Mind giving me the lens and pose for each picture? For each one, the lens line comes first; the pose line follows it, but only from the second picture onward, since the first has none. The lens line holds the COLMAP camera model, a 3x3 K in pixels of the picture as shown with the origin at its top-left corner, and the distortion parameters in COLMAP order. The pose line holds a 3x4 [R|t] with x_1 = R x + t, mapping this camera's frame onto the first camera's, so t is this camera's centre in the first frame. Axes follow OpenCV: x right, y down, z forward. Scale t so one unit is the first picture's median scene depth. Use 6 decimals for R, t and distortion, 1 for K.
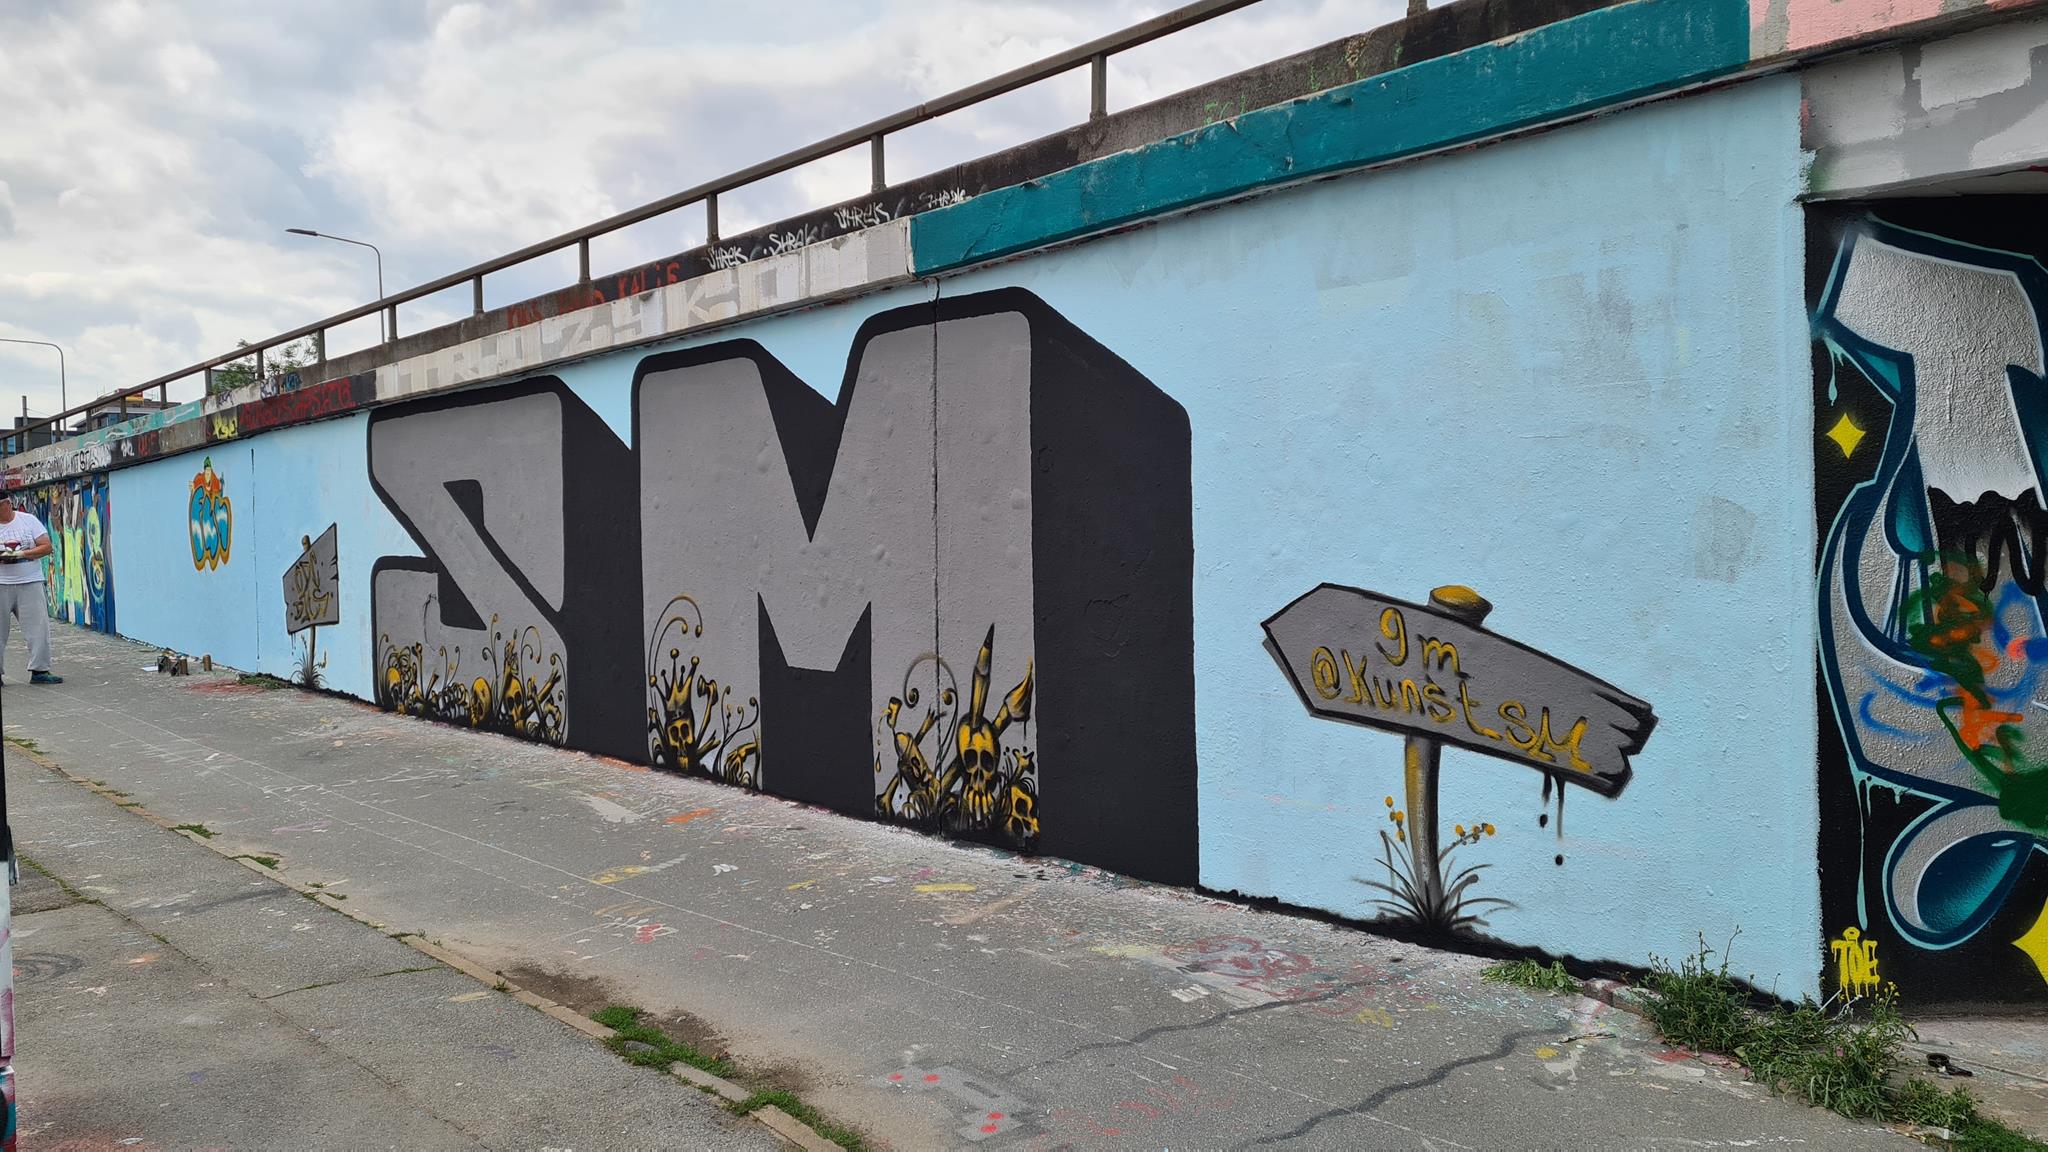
lens RADIAL K [[1465.2, 0, 1023.3], [0, 1465.2, 529.9], [0, 0, 1]] dist [0.068219, -0.045098]
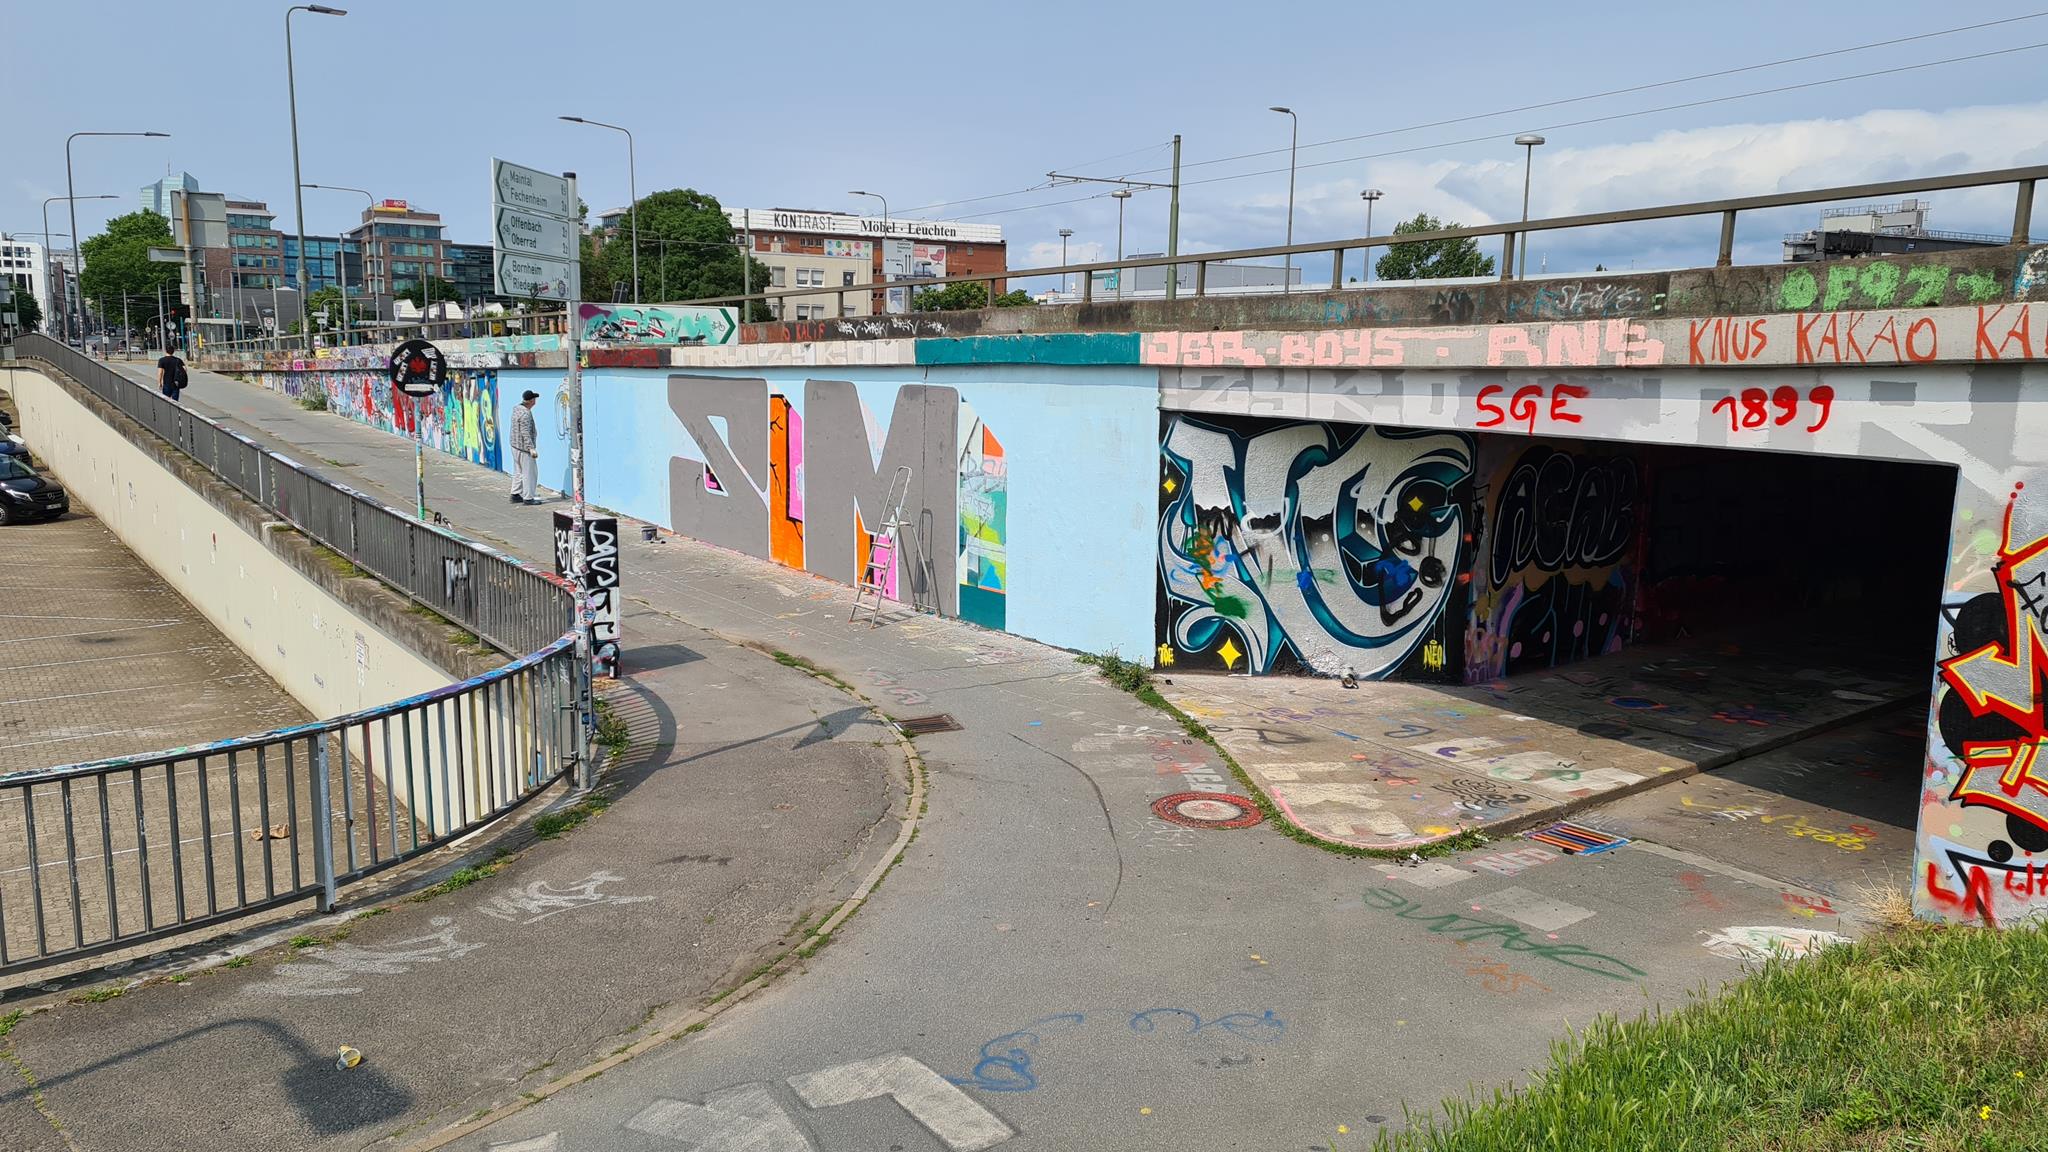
lens RADIAL K [[1465.2, 0, 1023.3], [0, 1465.2, 529.9], [0, 0, 1]] dist [0.068219, -0.045098]
pose [[0.989773, 0.050705, -0.133333, 0.406494], [-0.034451, 0.991992, 0.121507, -0.202642], [0.138426, -0.115671, 0.983595, -1.240104]]
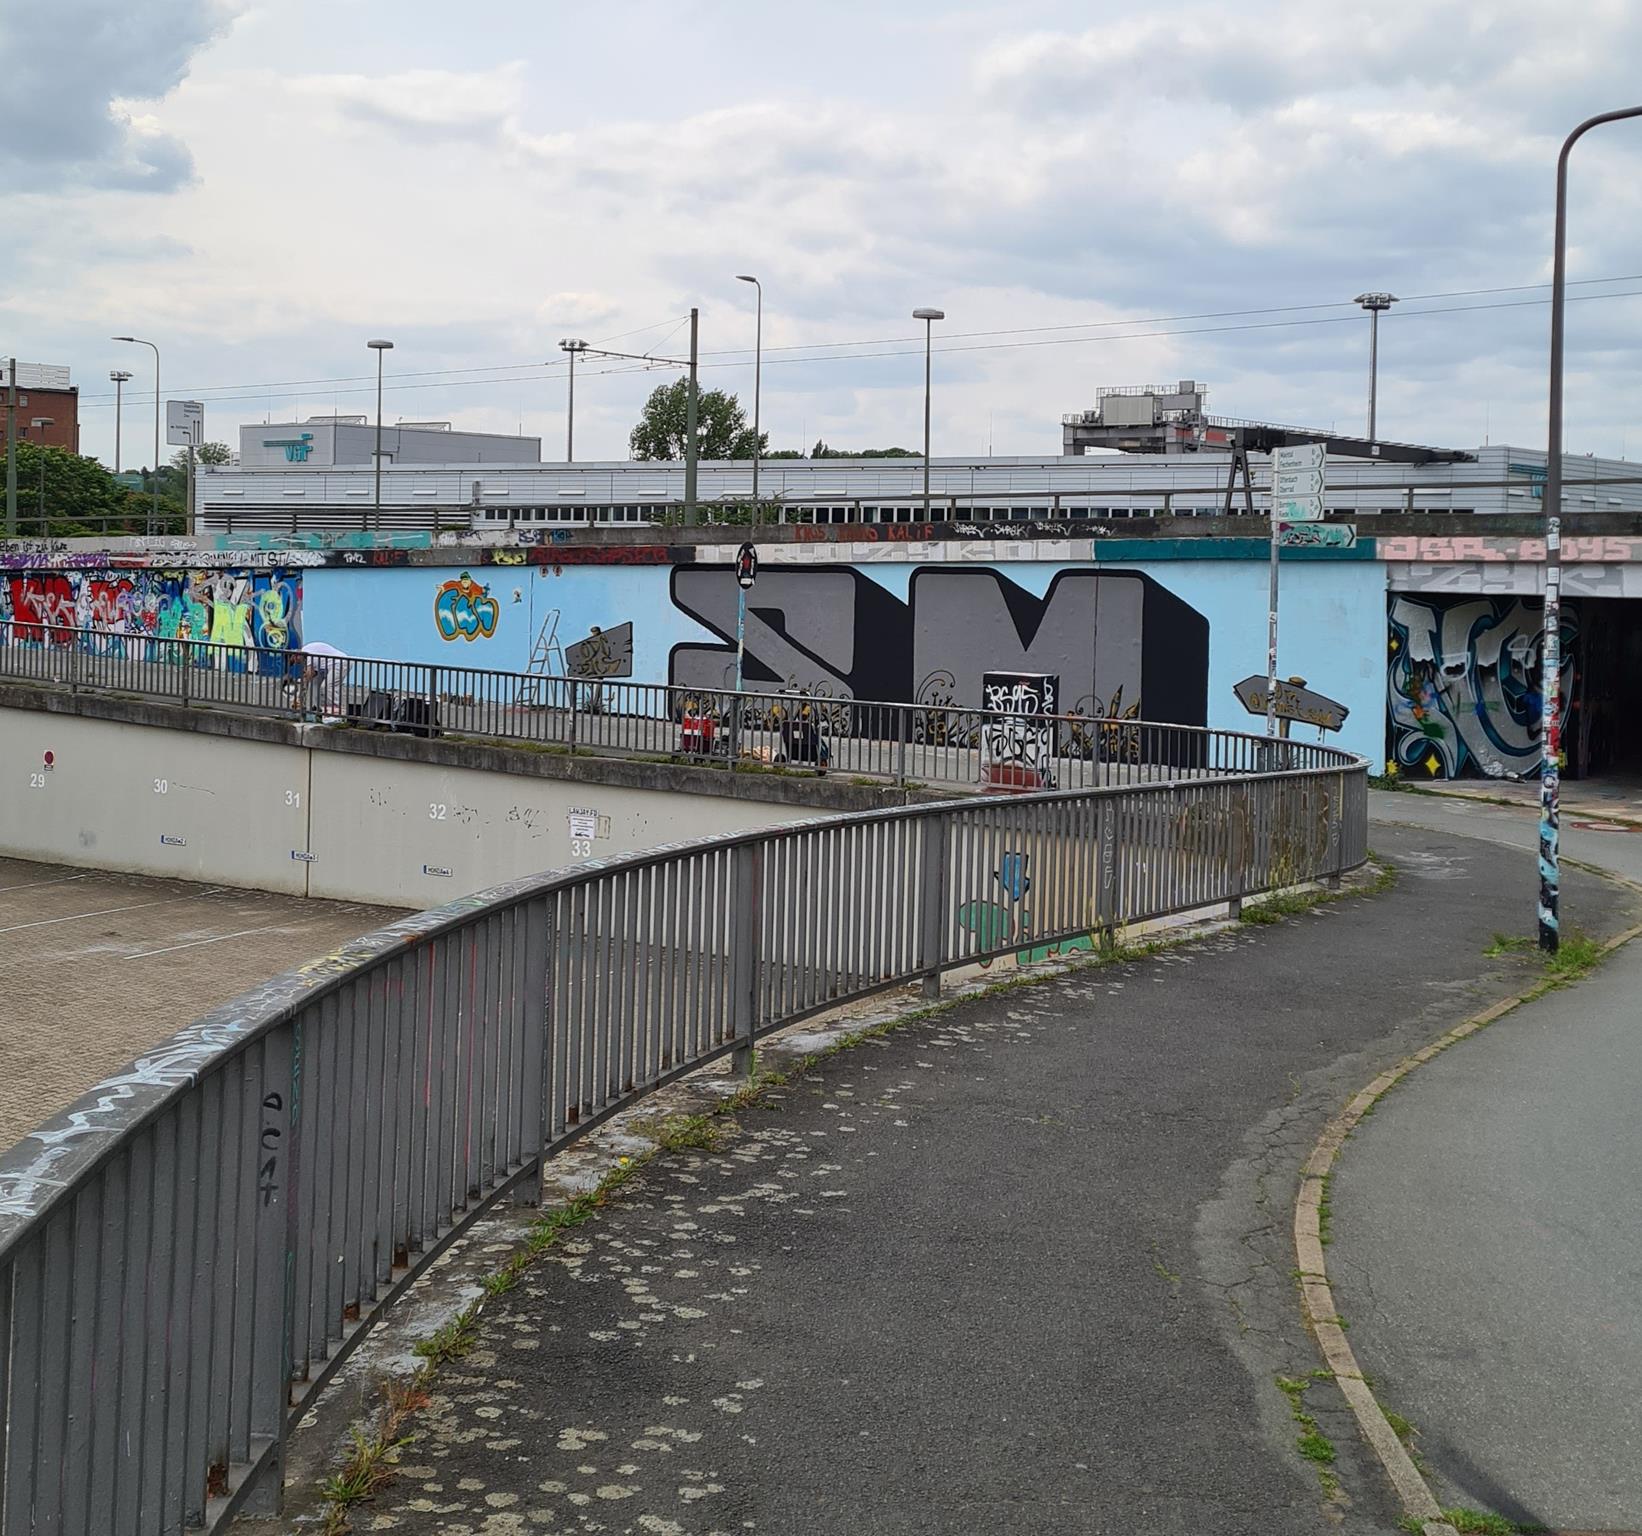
lens RADIAL K [[2062.6, 0, 764.7], [0, 2062.6, 560.5], [0, 0, 1]] dist [0.085232, 0.018390]
pose [[0.974389, 0.034389, 0.222223, -1.577933], [-0.034357, 0.999402, -0.004013, -0.135963], [-0.222229, -0.003725, 0.974987, -2.740776]]
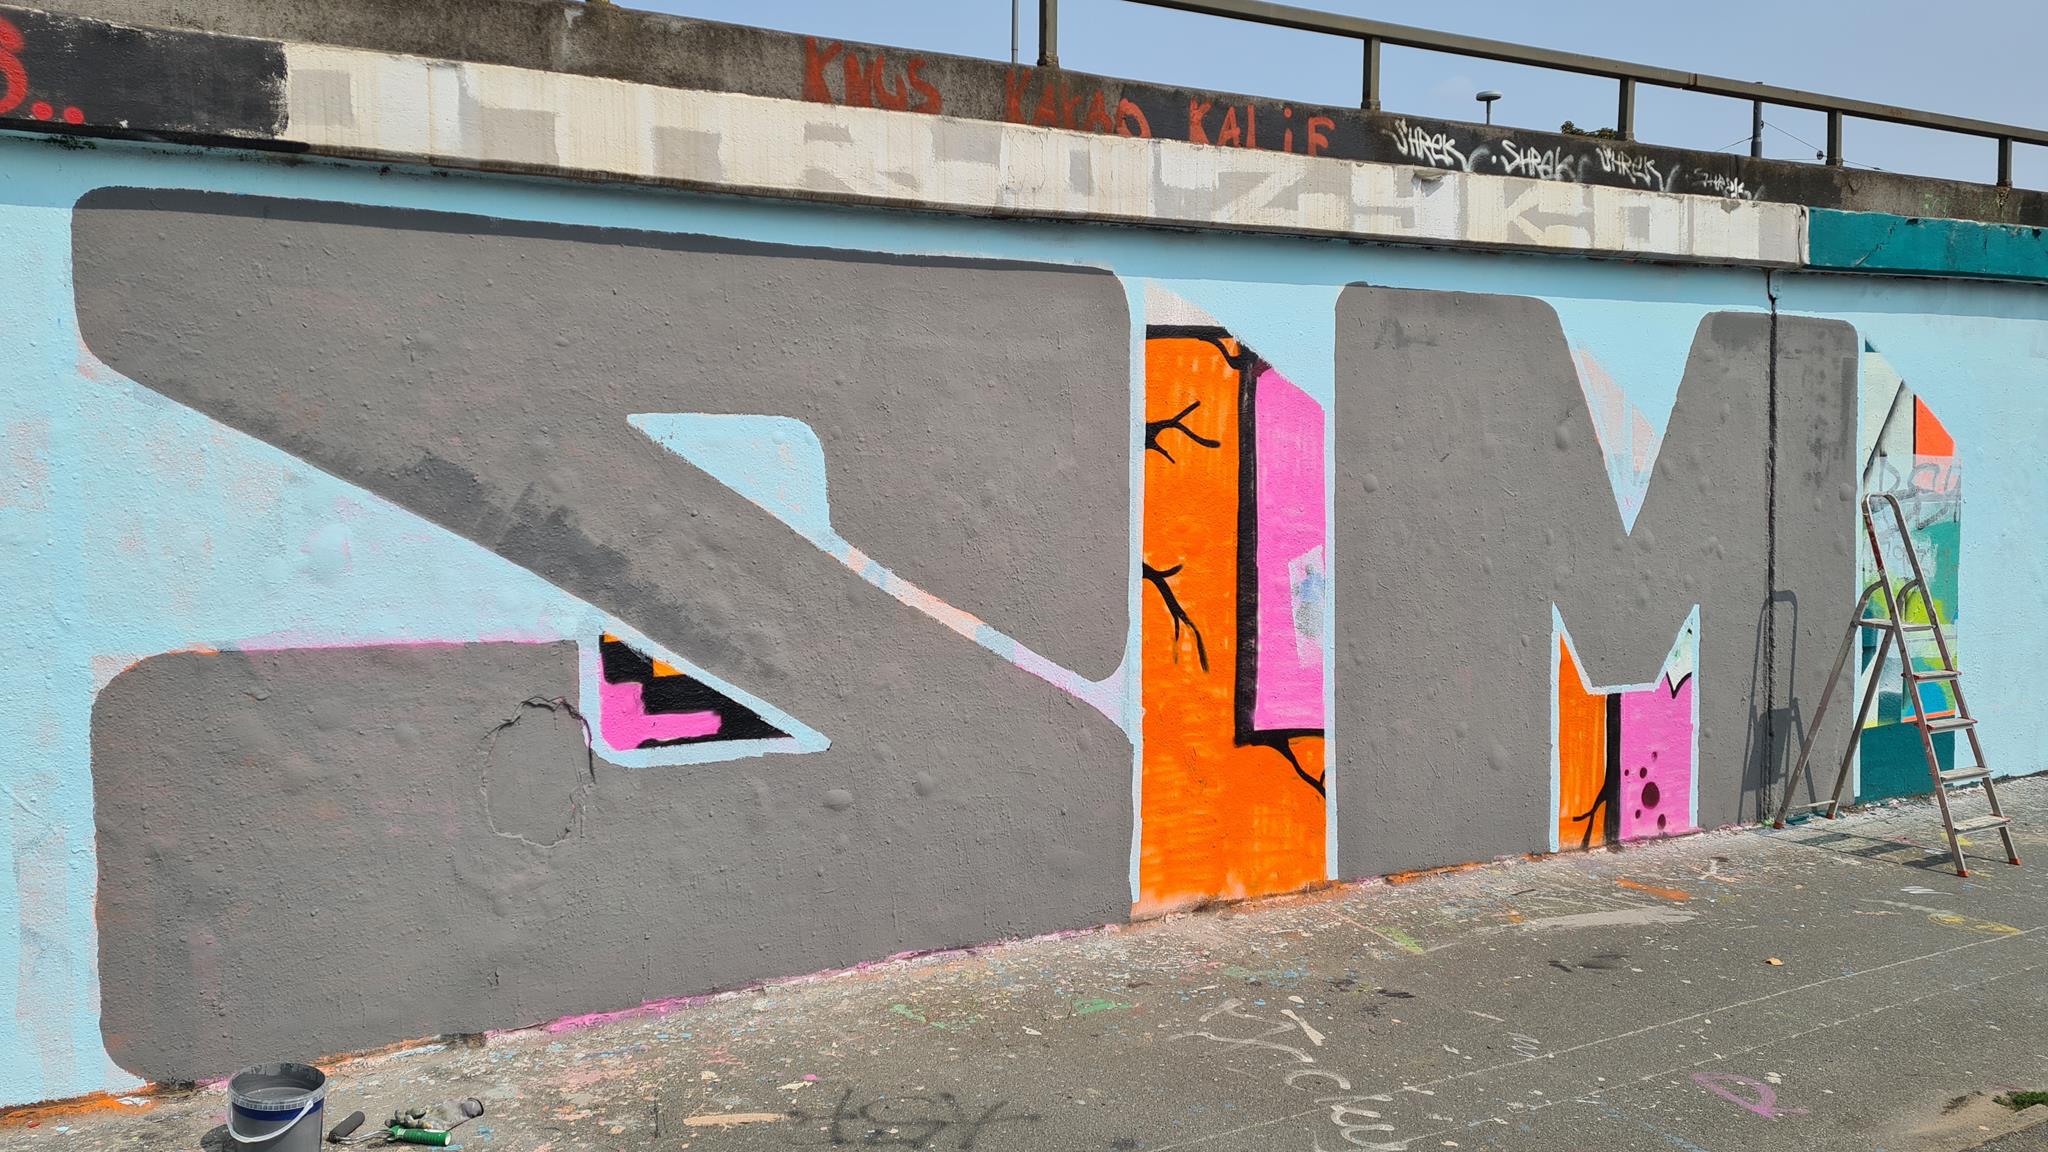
lens RADIAL K [[1465.2, 0, 1023.3], [0, 1465.2, 529.9], [0, 0, 1]] dist [0.068219, -0.045098]
pose [[0.246567, -0.020029, 0.968919, -1.193526], [-0.002043, 0.999773, 0.021187, -0.014335], [-0.969124, -0.007203, 0.246470, 1.265380]]
